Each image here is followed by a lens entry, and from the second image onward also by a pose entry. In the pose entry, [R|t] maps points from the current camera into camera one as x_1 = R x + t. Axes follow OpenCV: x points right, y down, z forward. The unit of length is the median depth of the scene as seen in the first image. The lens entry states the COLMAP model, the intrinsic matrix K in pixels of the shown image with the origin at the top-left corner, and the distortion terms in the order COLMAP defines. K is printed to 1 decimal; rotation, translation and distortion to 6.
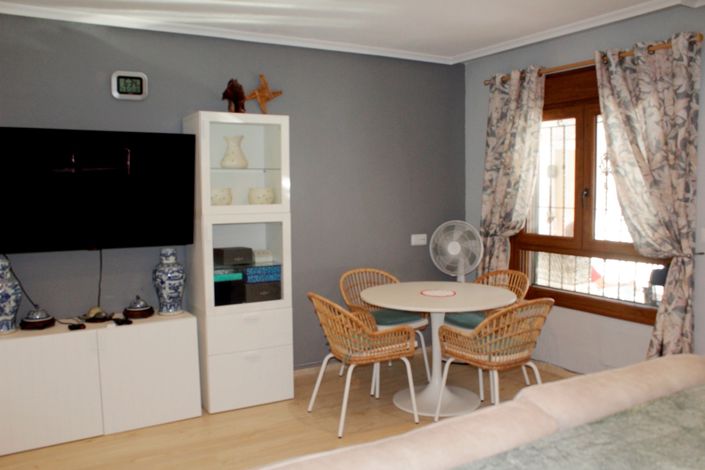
lens RADIAL K [[597.0, 0, 357.6], [0, 597.0, 232.0], [0, 0, 1]] dist [-0.153993, 0.135448]
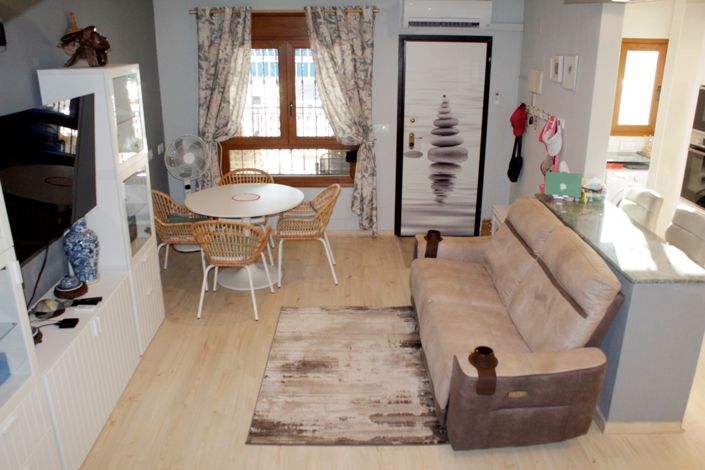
lens RADIAL K [[597.0, 0, 357.6], [0, 597.0, 232.0], [0, 0, 1]] dist [-0.153993, 0.135448]
pose [[0.483446, -0.273962, 0.831399, -0.785480], [0.058785, 0.957781, 0.281425, -0.161984], [-0.873398, -0.087180, 0.479141, 0.148132]]
